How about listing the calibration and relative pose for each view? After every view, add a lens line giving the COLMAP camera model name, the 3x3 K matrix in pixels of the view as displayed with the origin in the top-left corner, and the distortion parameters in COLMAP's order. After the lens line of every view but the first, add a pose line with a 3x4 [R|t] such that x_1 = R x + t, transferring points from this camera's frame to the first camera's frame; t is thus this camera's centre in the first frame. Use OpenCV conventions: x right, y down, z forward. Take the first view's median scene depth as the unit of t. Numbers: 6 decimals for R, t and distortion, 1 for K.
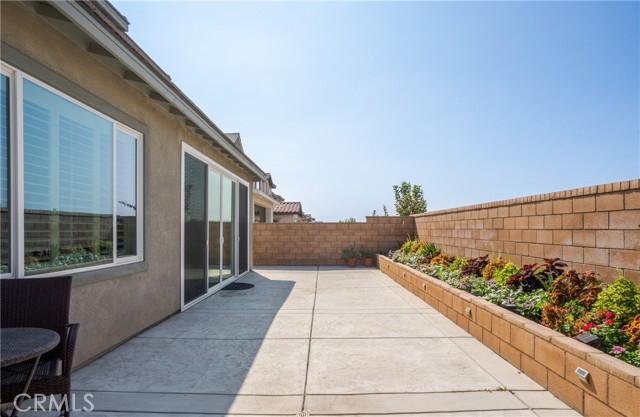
lens RADIAL K [[380.4, 0, 319.8], [0, 380.4, 228.3], [0, 0, 1]] dist [-0.005397, 0.001625]
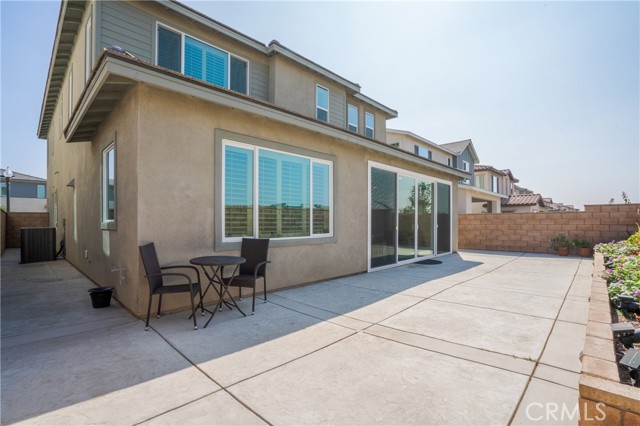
lens RADIAL K [[300.2, 0, 318.2], [0, 300.2, 222.4], [0, 0, 1]] dist [-0.033773, 0.000364]
pose [[0.726912, -0.001314, -0.686729, 0.315428], [0.006292, 0.999969, 0.004746, 0.012001], [0.686702, -0.007770, 0.726898, -0.013155]]
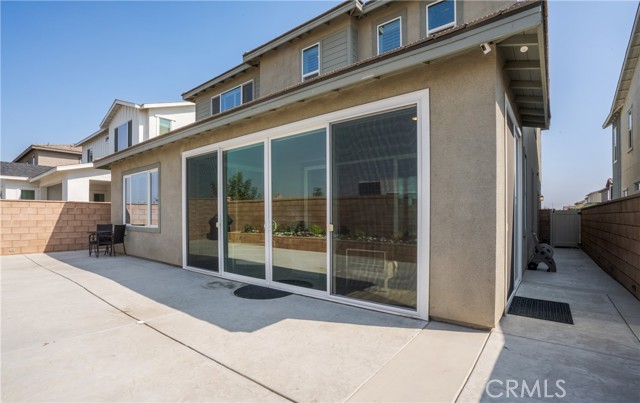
lens RADIAL K [[324.6, 0, 320.0], [0, 324.6, 201.5], [0, 0, 1]] dist [0.000439, 0.000034]
pose [[-0.643962, -0.018059, -0.764845, 0.255415], [0.022213, 0.998859, -0.042286, 0.026635], [0.764735, -0.044220, -0.642825, 2.201051]]
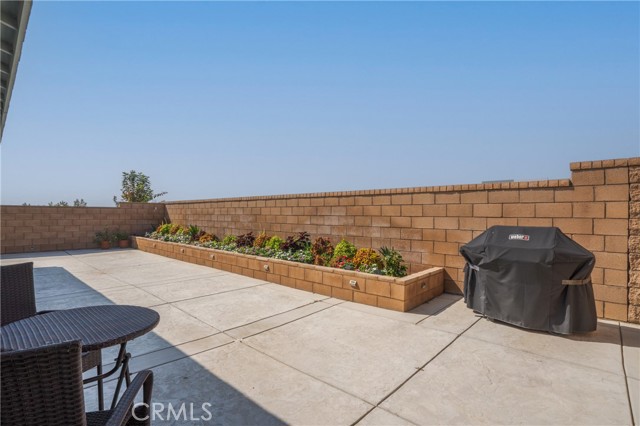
lens RADIAL K [[312.4, 0, 320.0], [0, 312.4, 213.0], [0, 0, 1]] dist [-0.023697, 0.000417]
pose [[0.668434, 0.012751, 0.743662, -0.336703], [-0.011236, 0.999912, -0.007045, 0.001192], [-0.743687, -0.003647, 0.668518, -0.017637]]
